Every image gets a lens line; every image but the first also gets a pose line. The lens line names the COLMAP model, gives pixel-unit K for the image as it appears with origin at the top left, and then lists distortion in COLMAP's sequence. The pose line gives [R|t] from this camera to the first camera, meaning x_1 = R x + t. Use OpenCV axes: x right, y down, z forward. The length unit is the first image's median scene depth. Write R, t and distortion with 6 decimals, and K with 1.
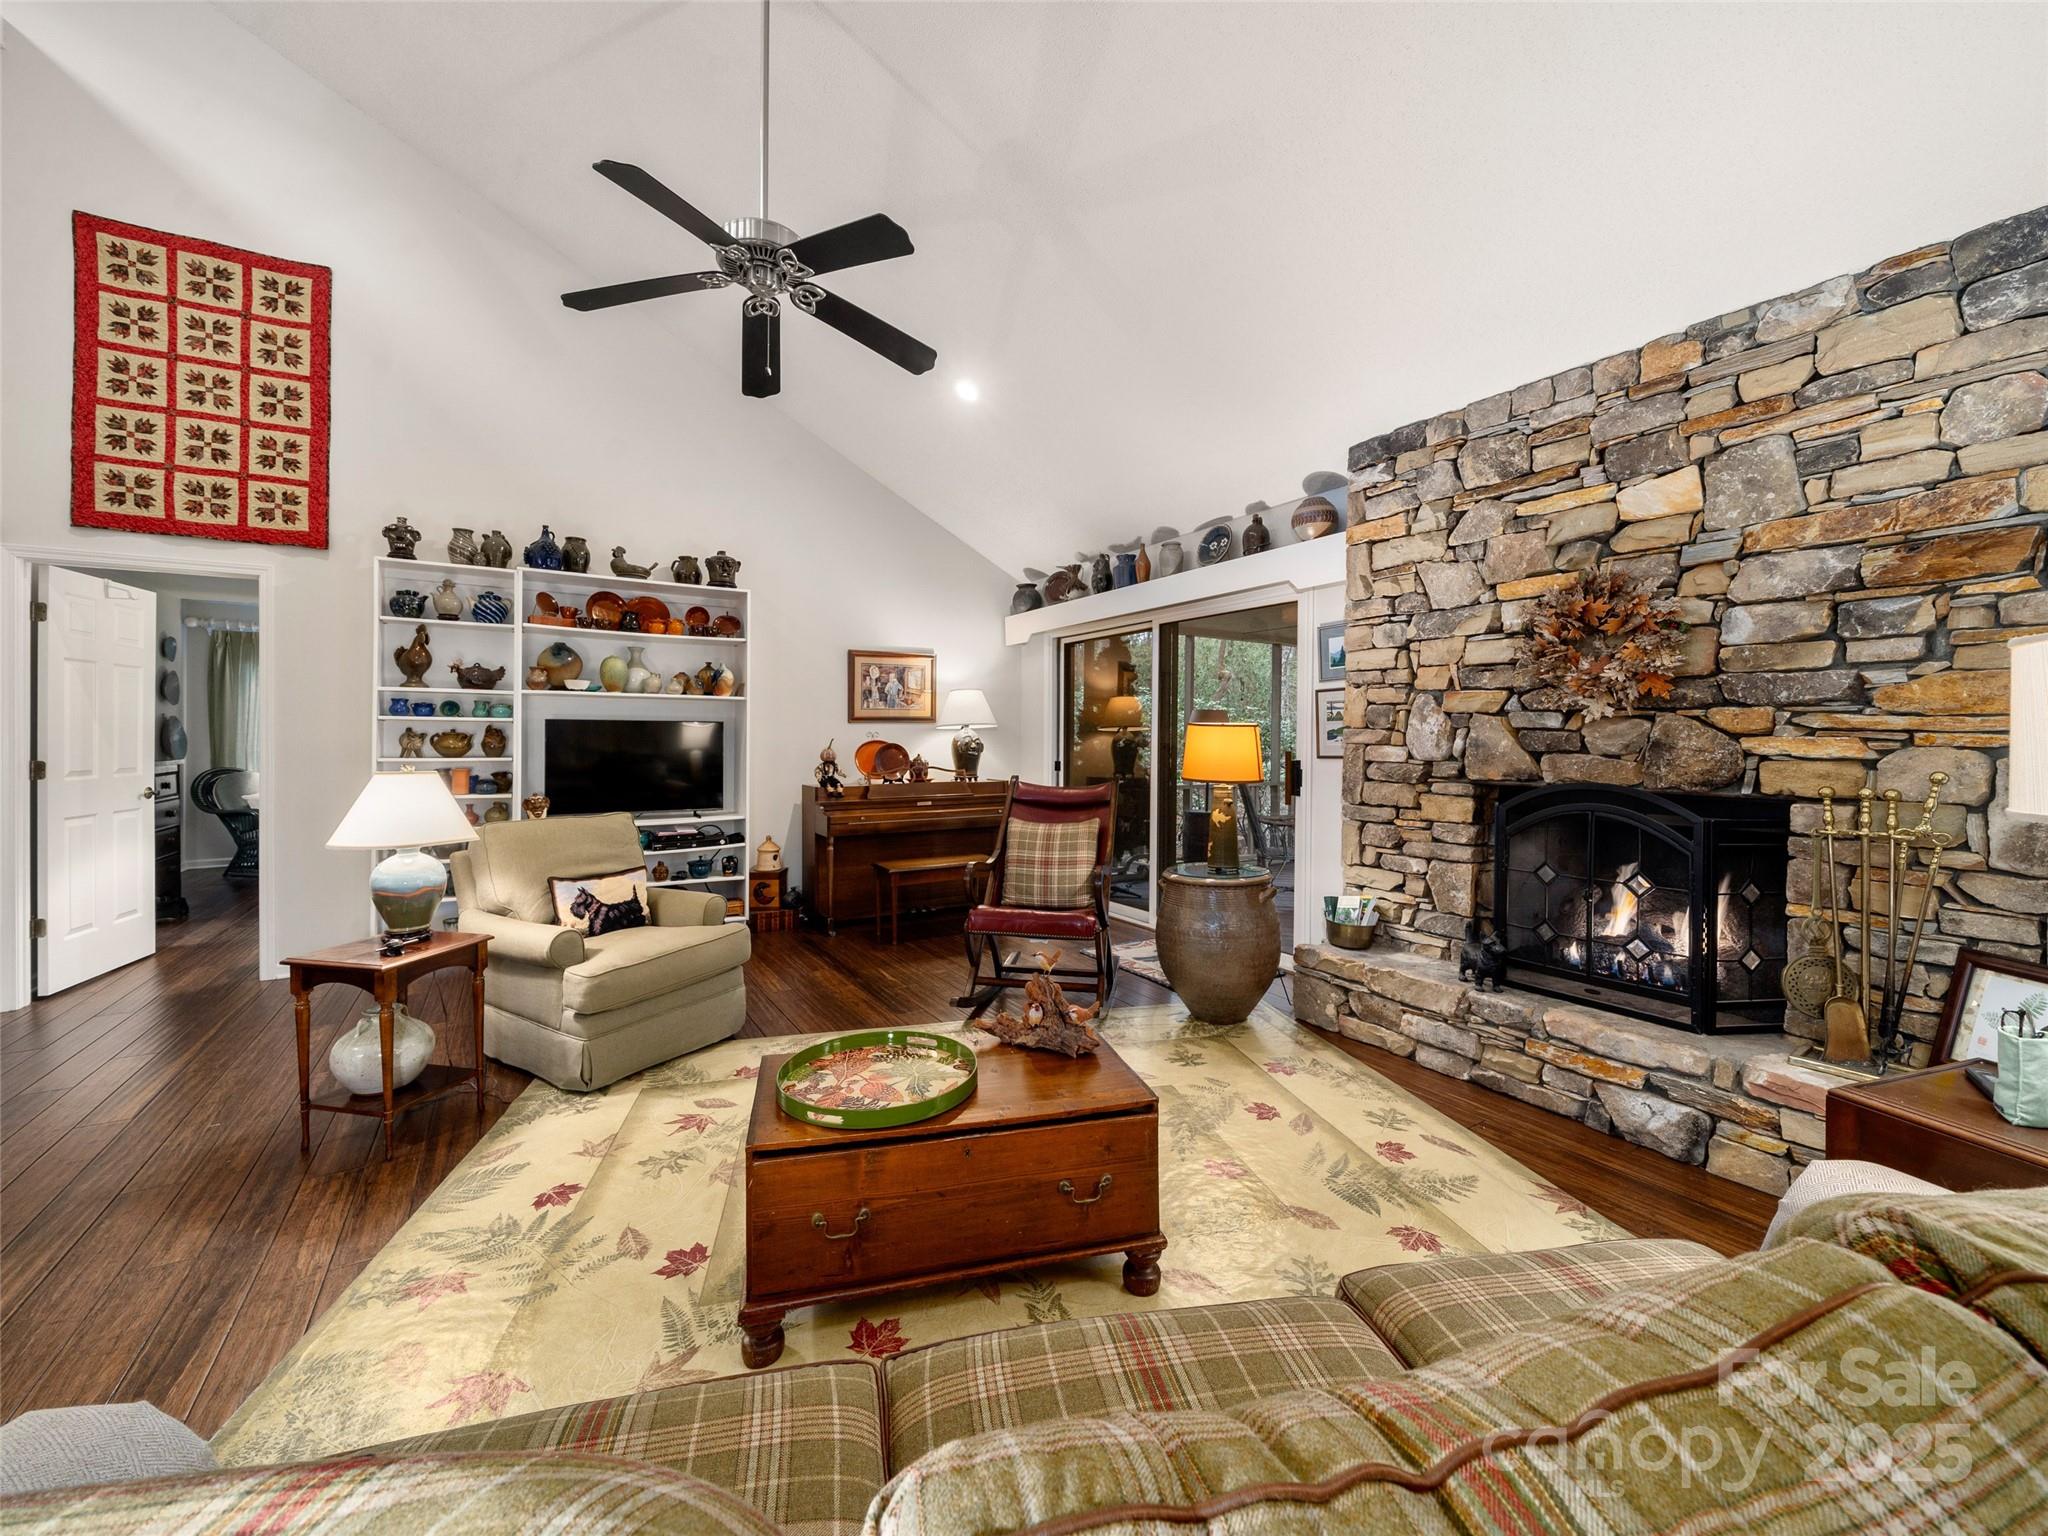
lens RADIAL K [[794.5, 0, 1024.0], [0, 794.5, 736.6], [0, 0, 1]] dist [-0.003782, -0.001768]
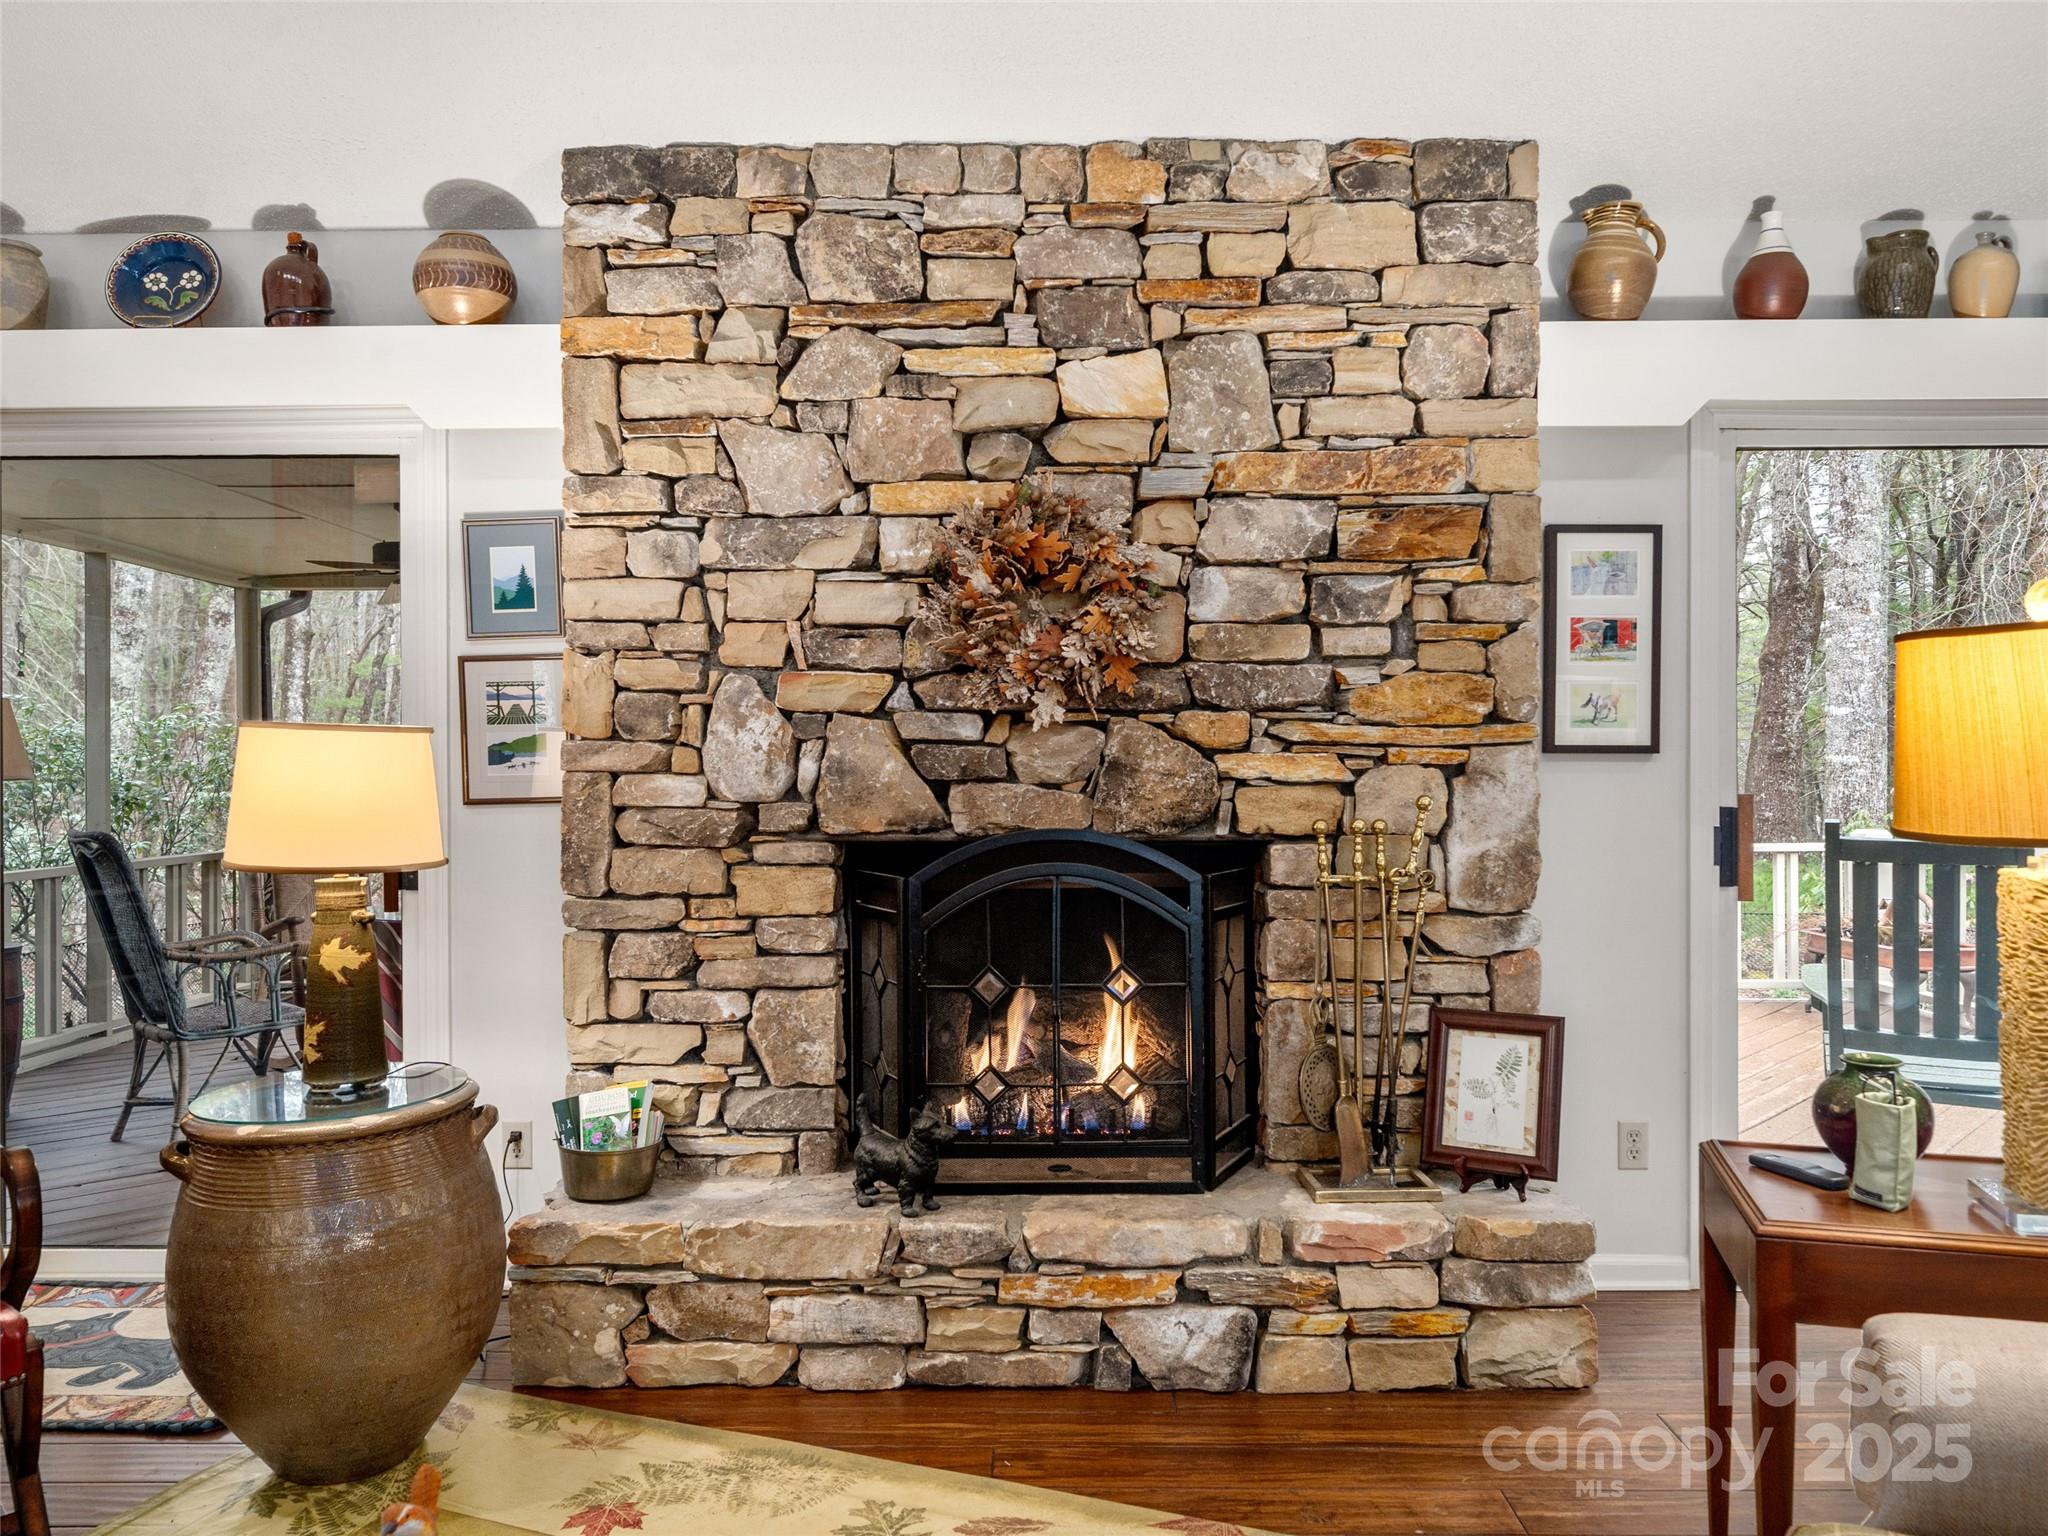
lens RADIAL K [[1380.2, 0, 1021.6], [0, 1380.2, 783.8], [0, 0, 1]] dist [-0.000004, 0.006735]
pose [[0.541407, -0.013418, 0.840654, -0.184554], [0.005525, 0.999908, 0.012402, 0.009402], [-0.840743, -0.002070, 0.541431, 0.417141]]
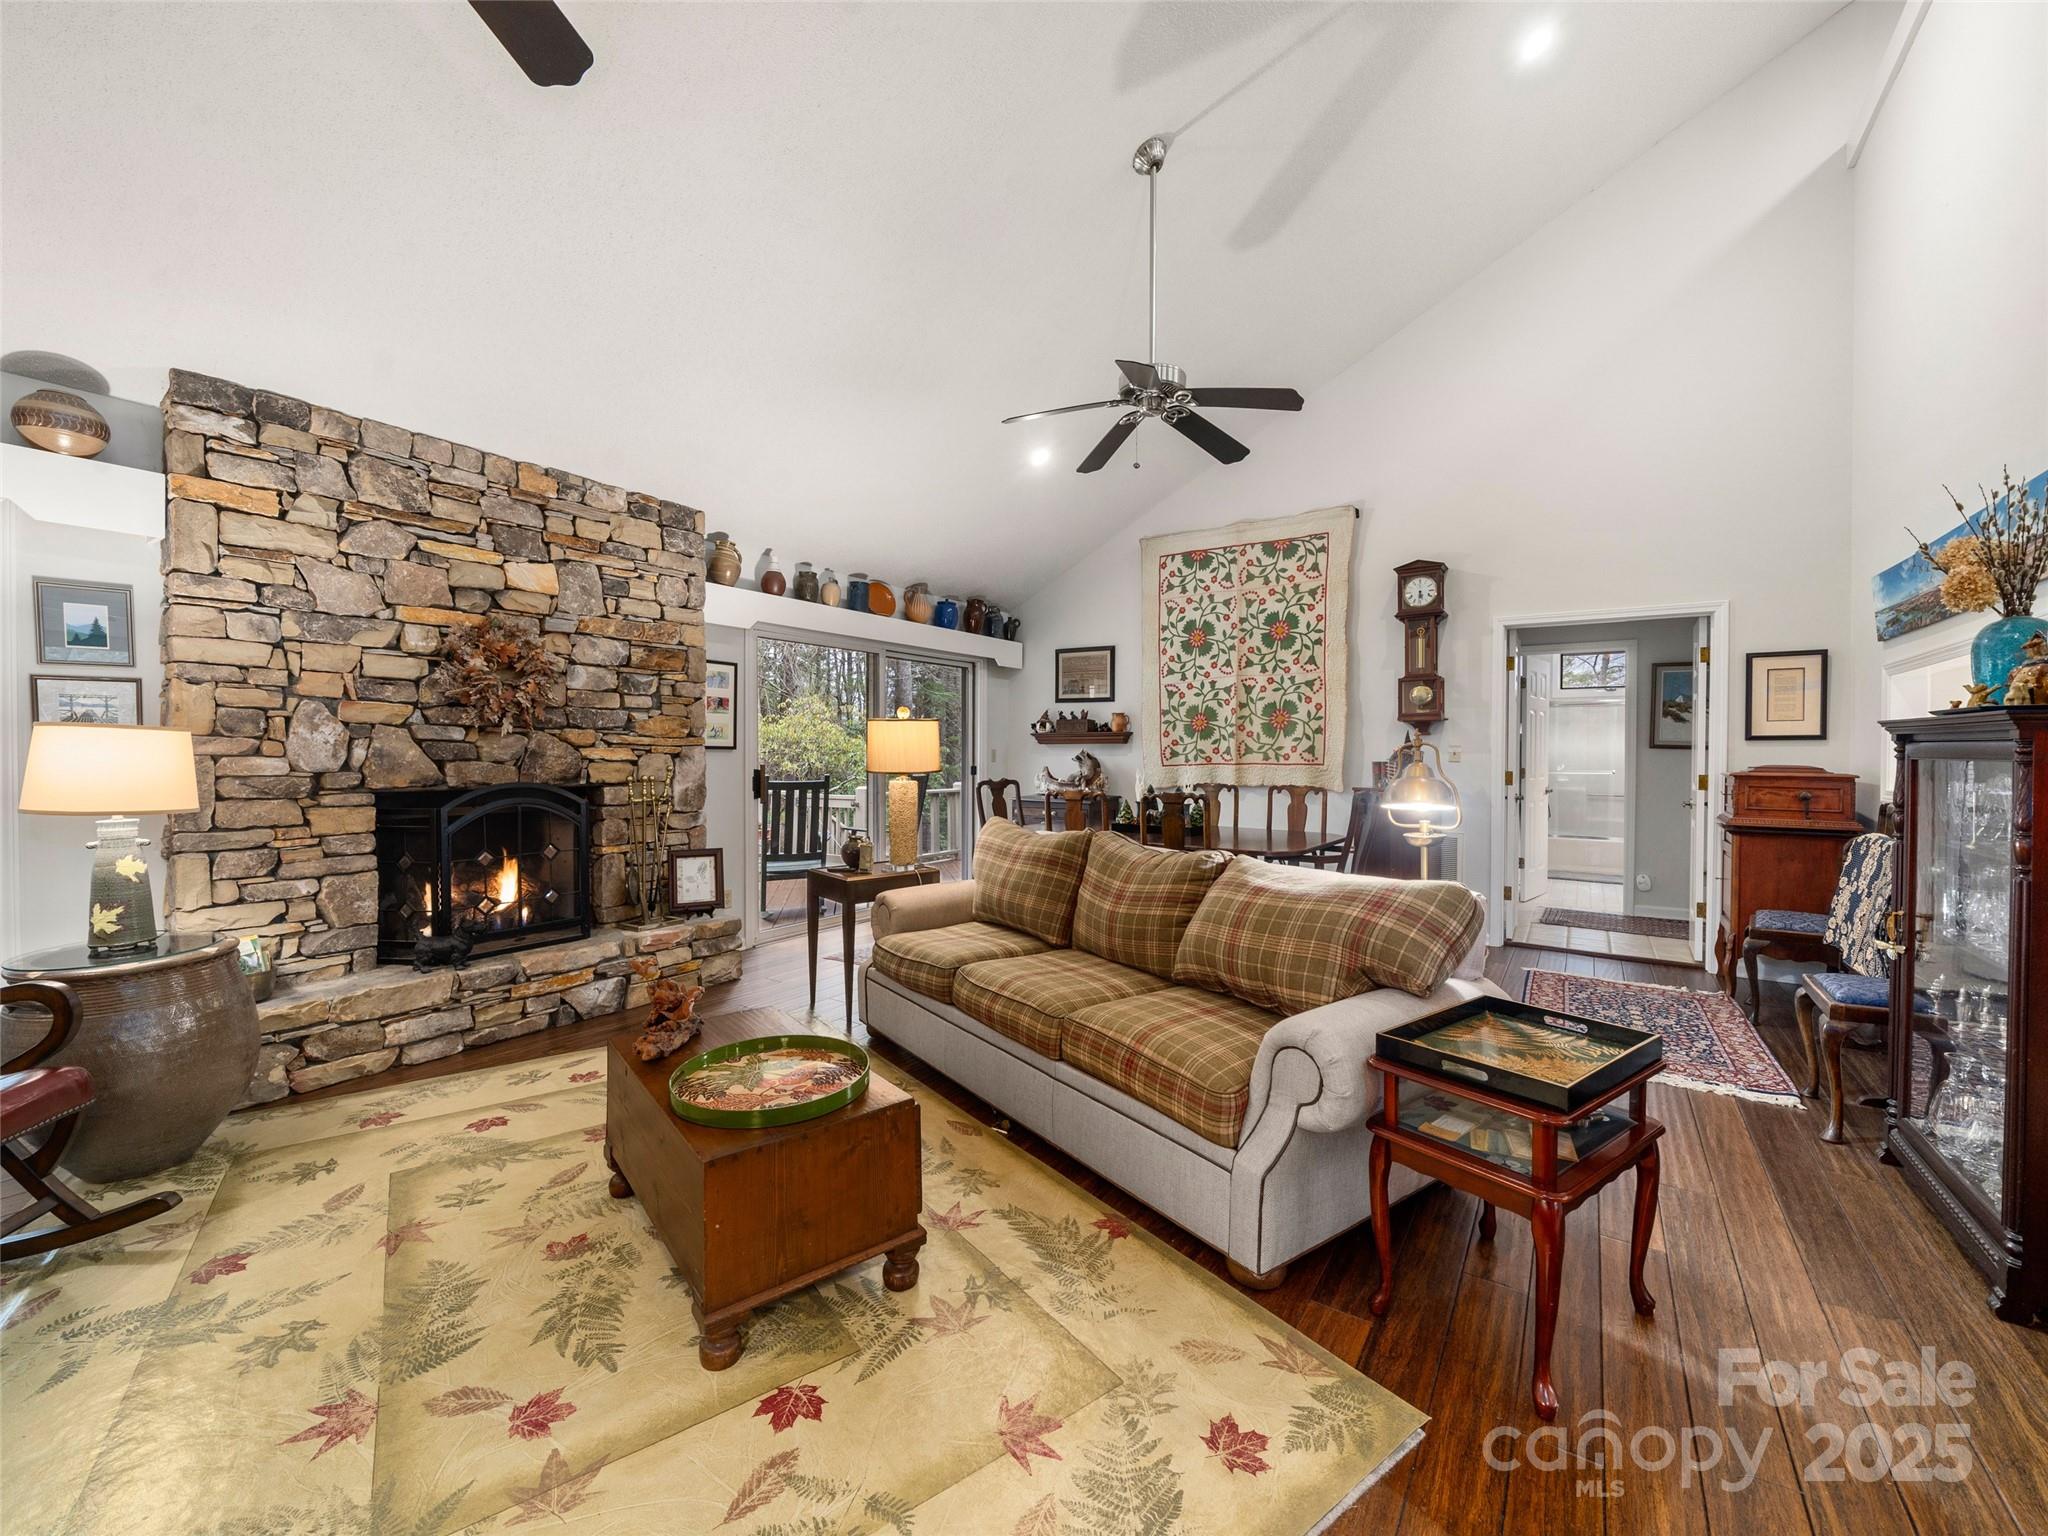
lens RADIAL K [[837.3, 0, 1016.9], [0, 837.3, 753.3], [0, 0, 1]] dist [-0.002913, -0.001294]
pose [[-0.389953, -0.005880, 0.920816, -0.842059], [-0.004428, 0.999980, 0.004510, -0.000119], [-0.920824, -0.002318, -0.389971, 0.732312]]
